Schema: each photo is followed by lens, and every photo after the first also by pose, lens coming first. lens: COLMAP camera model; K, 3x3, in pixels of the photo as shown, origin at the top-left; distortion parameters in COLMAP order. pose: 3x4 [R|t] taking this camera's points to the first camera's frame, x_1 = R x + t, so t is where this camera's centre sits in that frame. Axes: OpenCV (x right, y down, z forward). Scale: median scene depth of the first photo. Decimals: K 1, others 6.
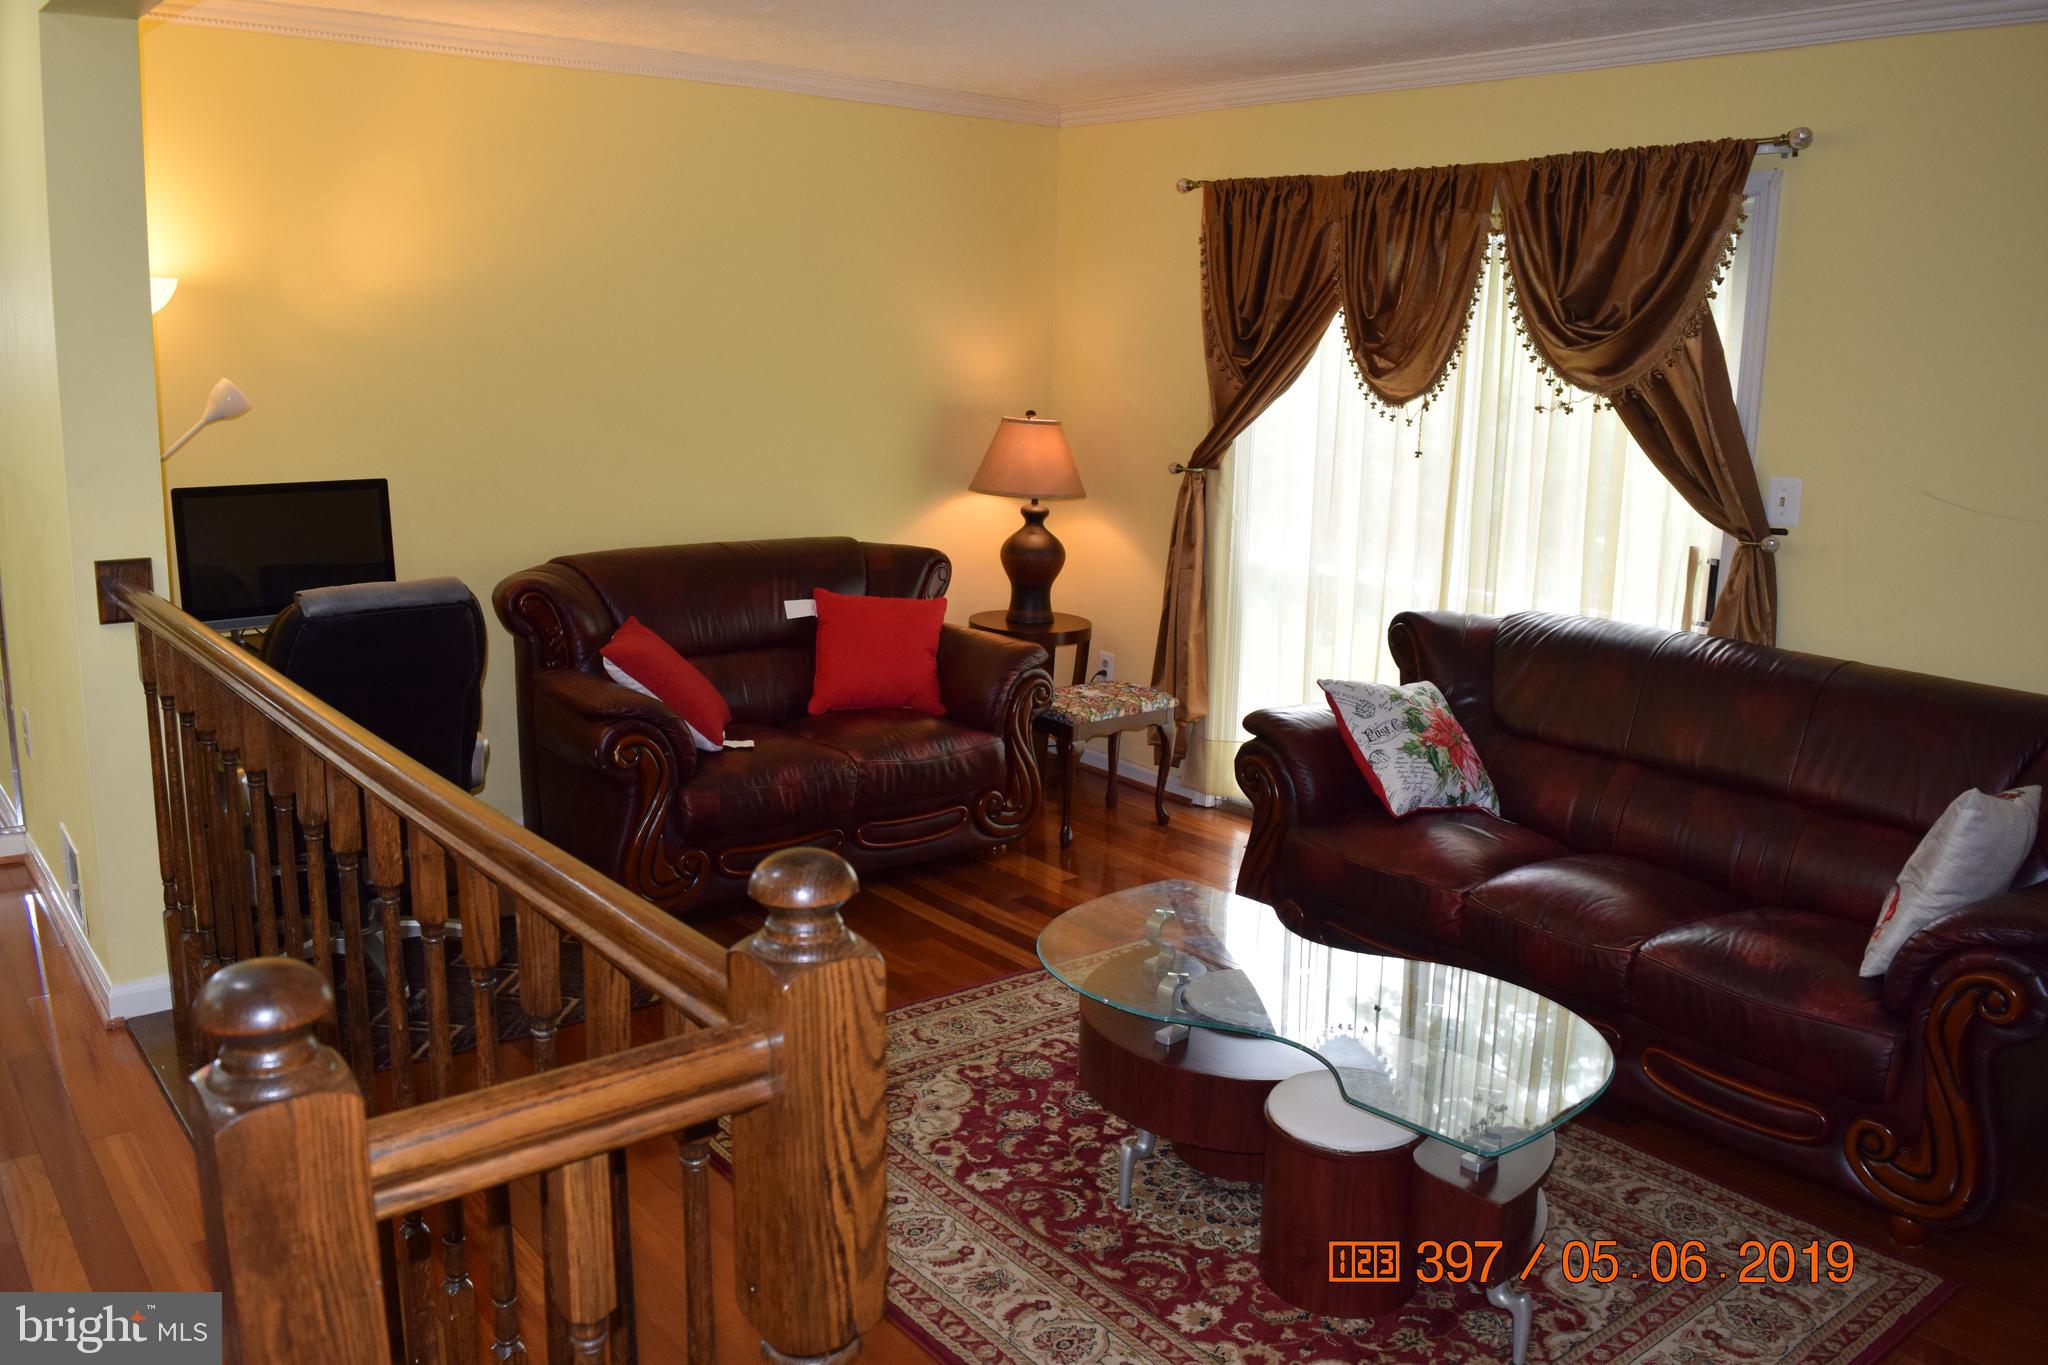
lens RADIAL K [[1610.5, 0, 1010.0], [0, 1610.5, 686.3], [0, 0, 1]] dist [-0.095258, 0.024636]
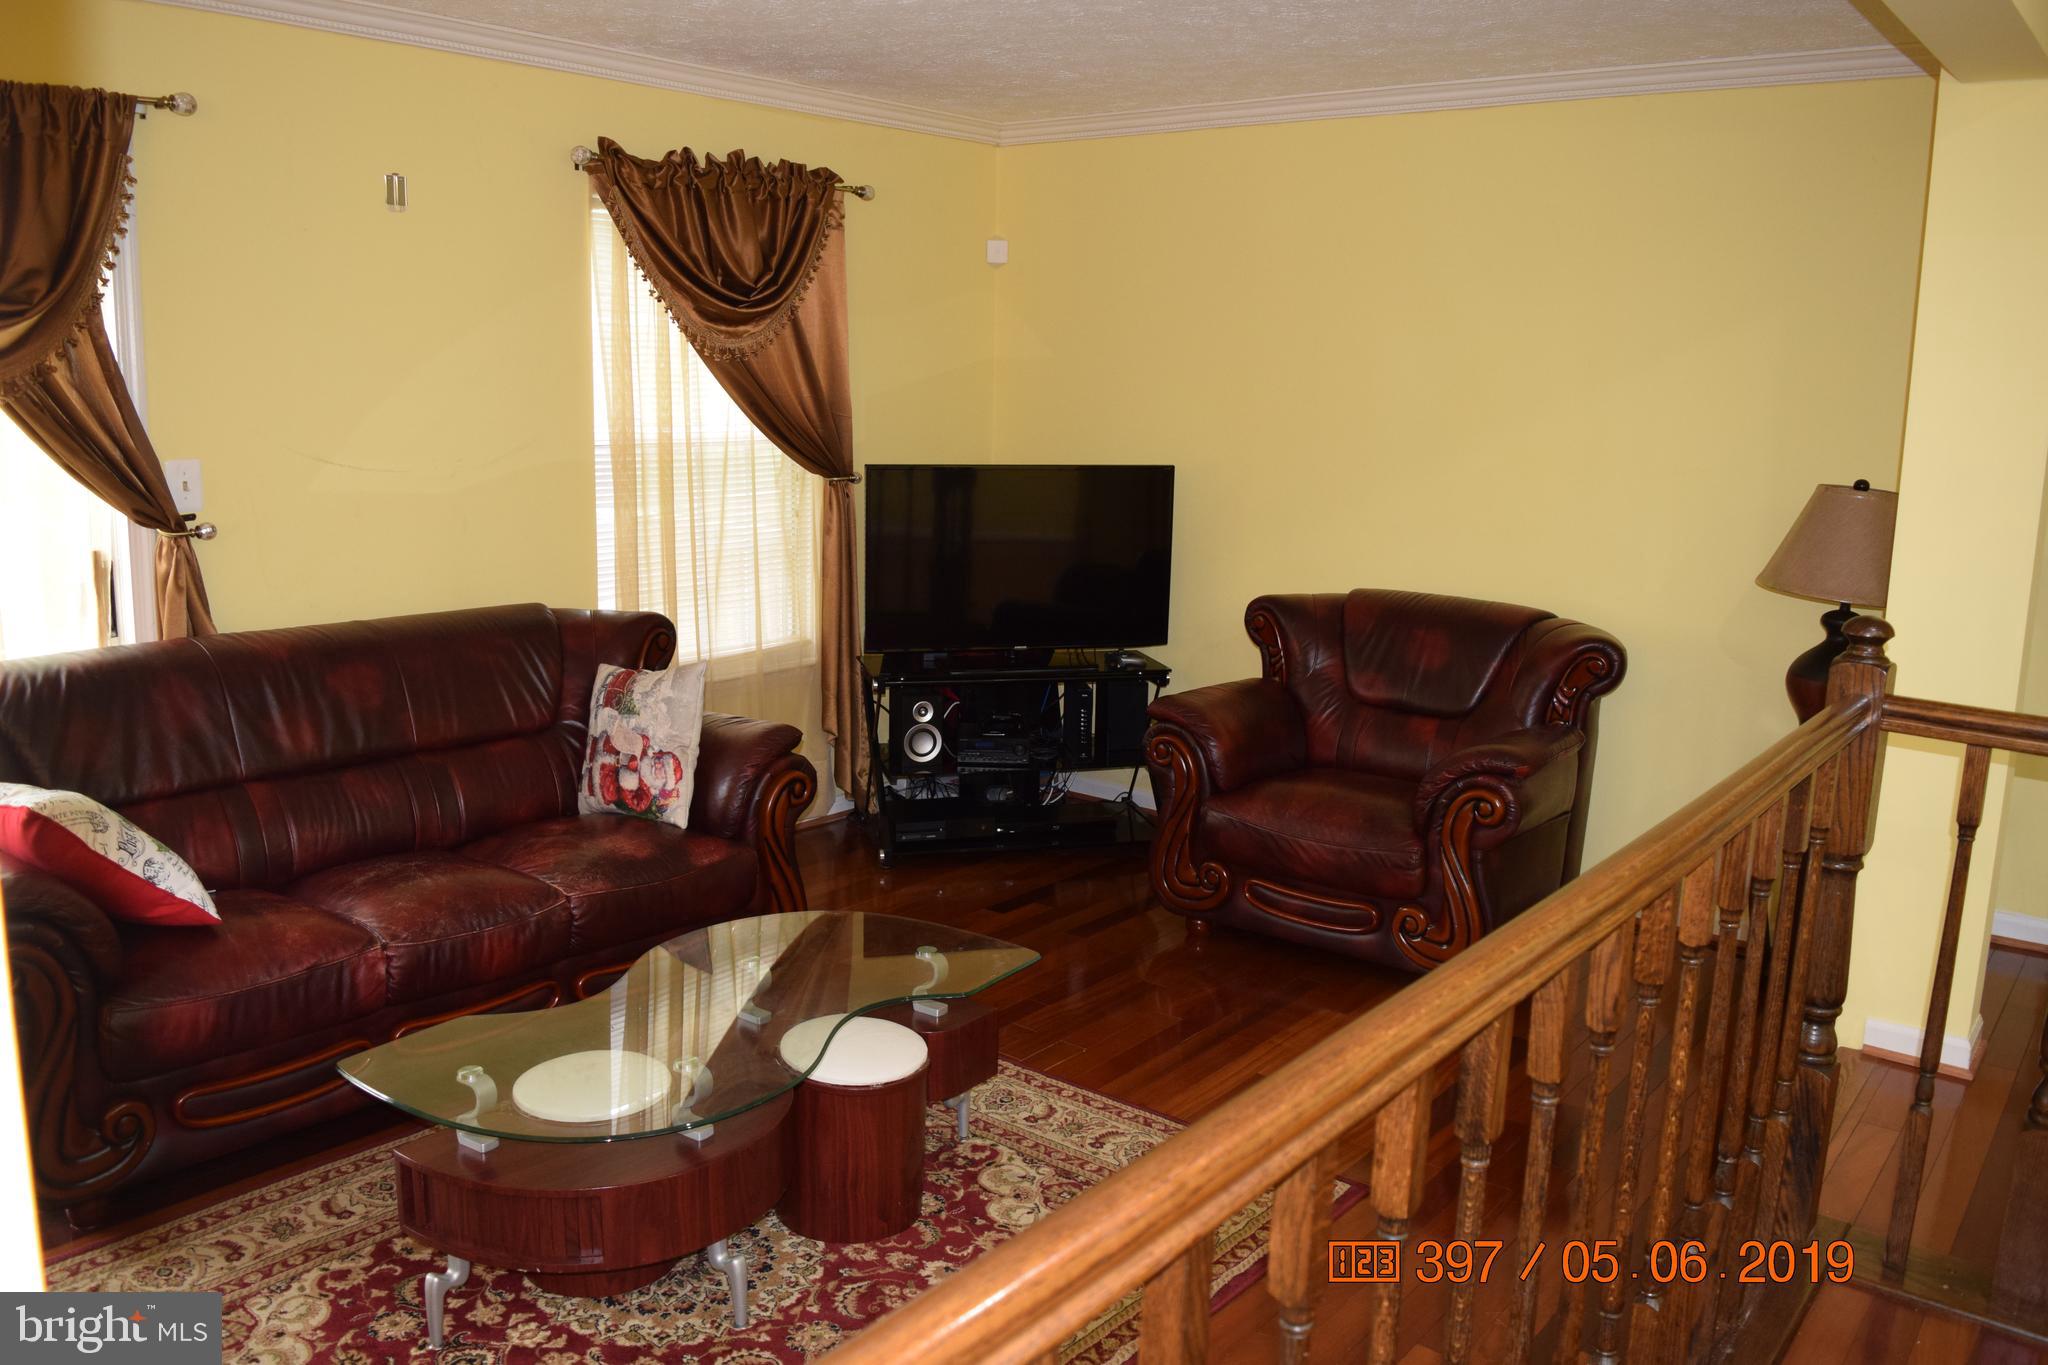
lens RADIAL K [[1610.5, 0, 1013.7], [0, 1610.5, 676.1], [0, 0, 1]] dist [-0.095258, 0.024636]
pose [[-0.215041, -0.209832, 0.953796, -0.483417], [0.170599, 0.953557, 0.248243, -0.139403], [-0.961589, 0.216099, -0.169257, 0.621706]]
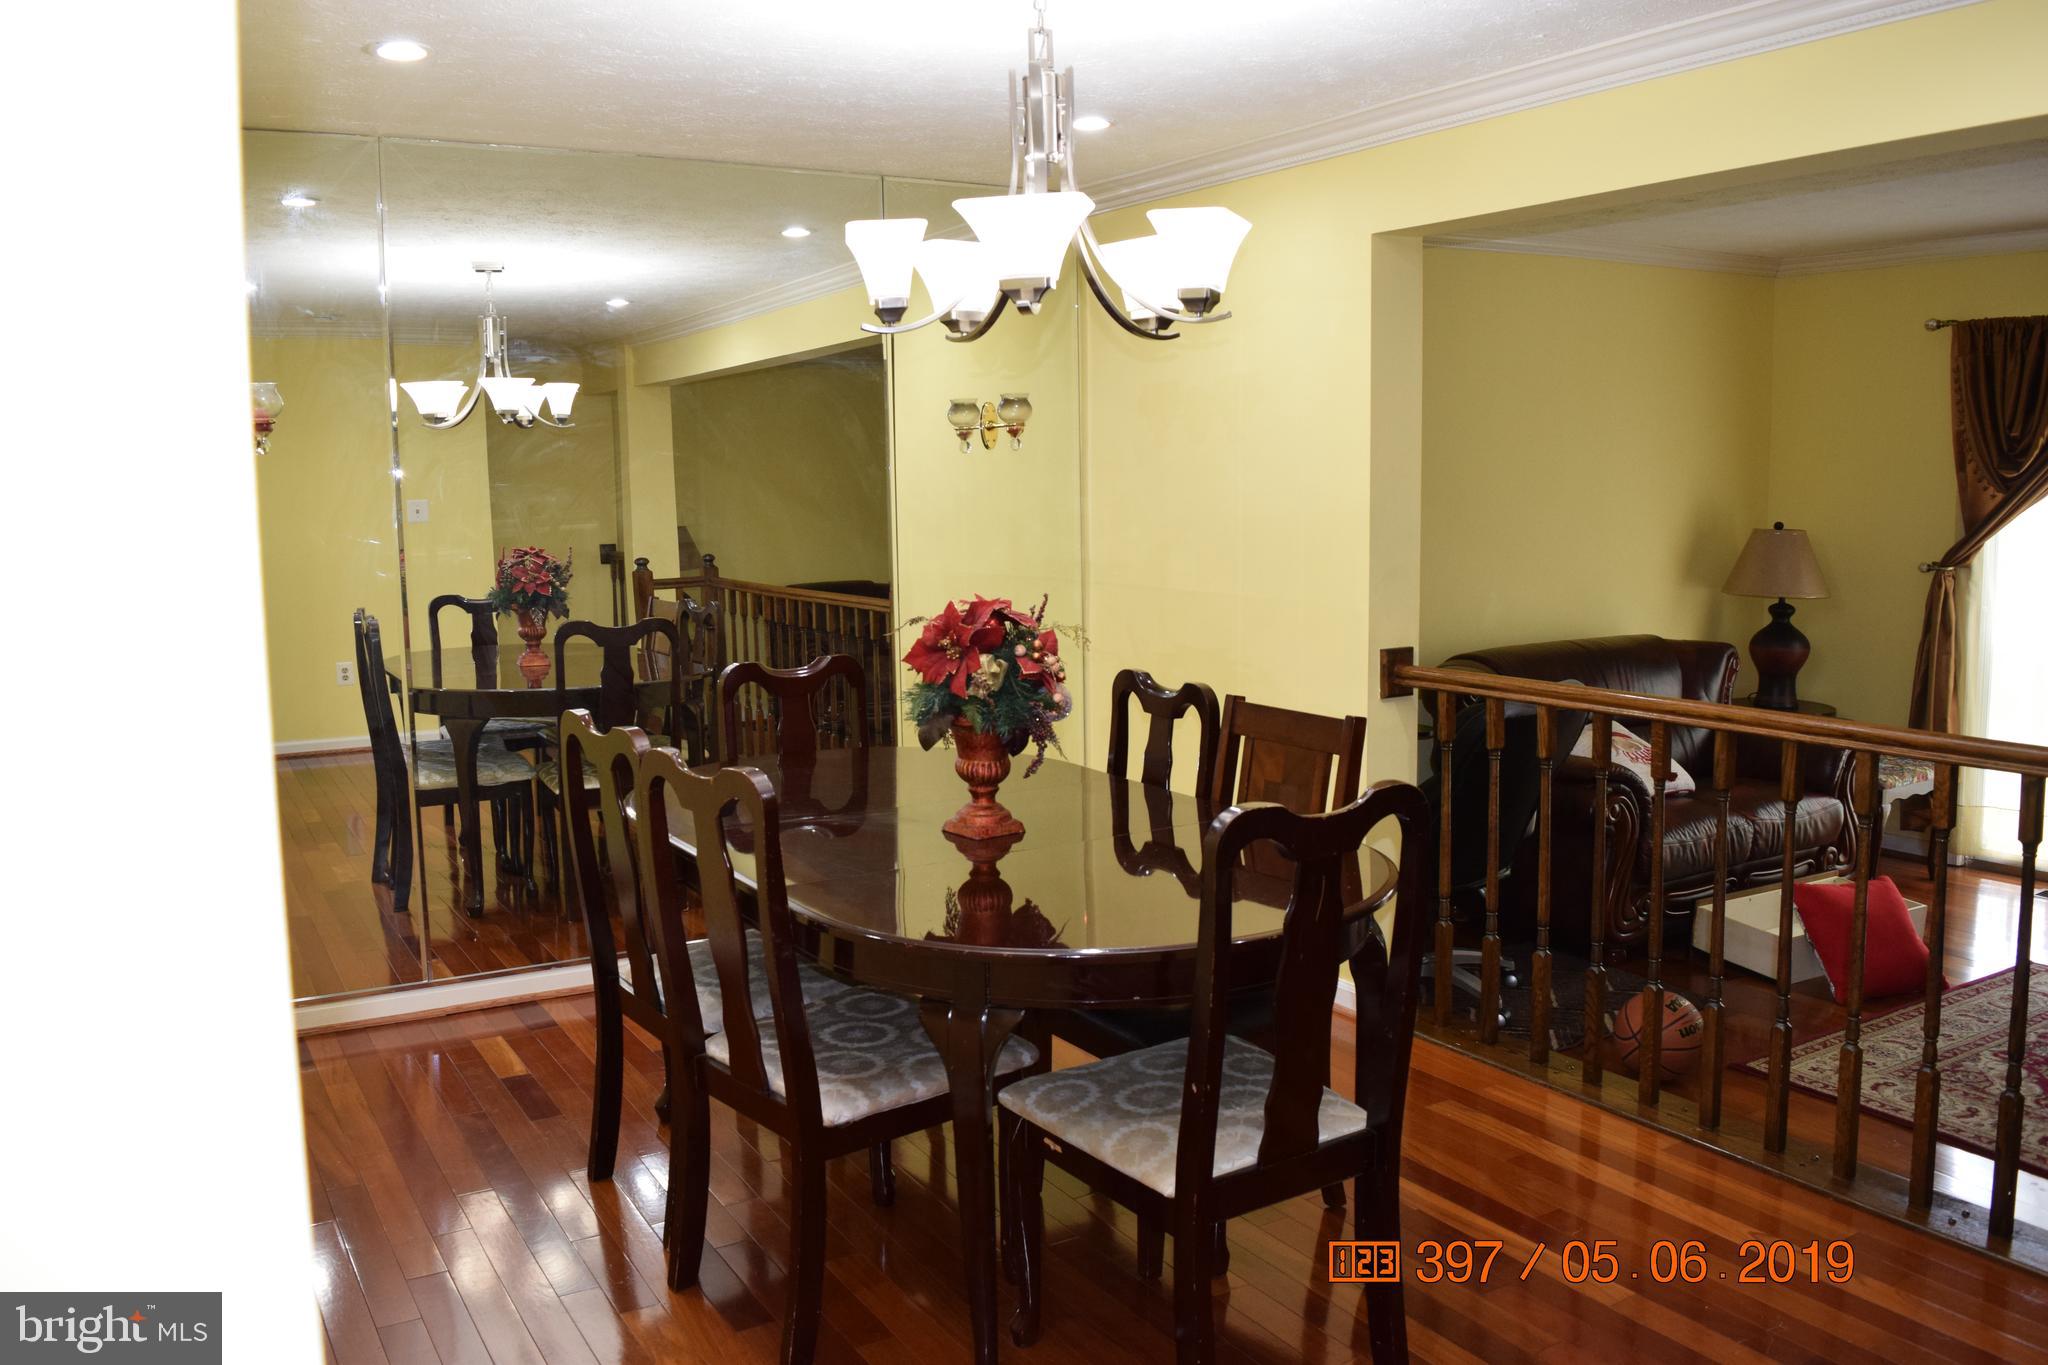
lens RADIAL K [[1610.5, 0, 1024.2], [0, 1610.5, 669.6], [0, 0, 1]] dist [-0.095258, 0.024636]
pose [[0.989712, -0.023623, -0.141108, -0.466148], [0.011208, 0.996046, -0.088135, 0.034464], [0.142632, 0.085646, 0.986063, -0.229559]]
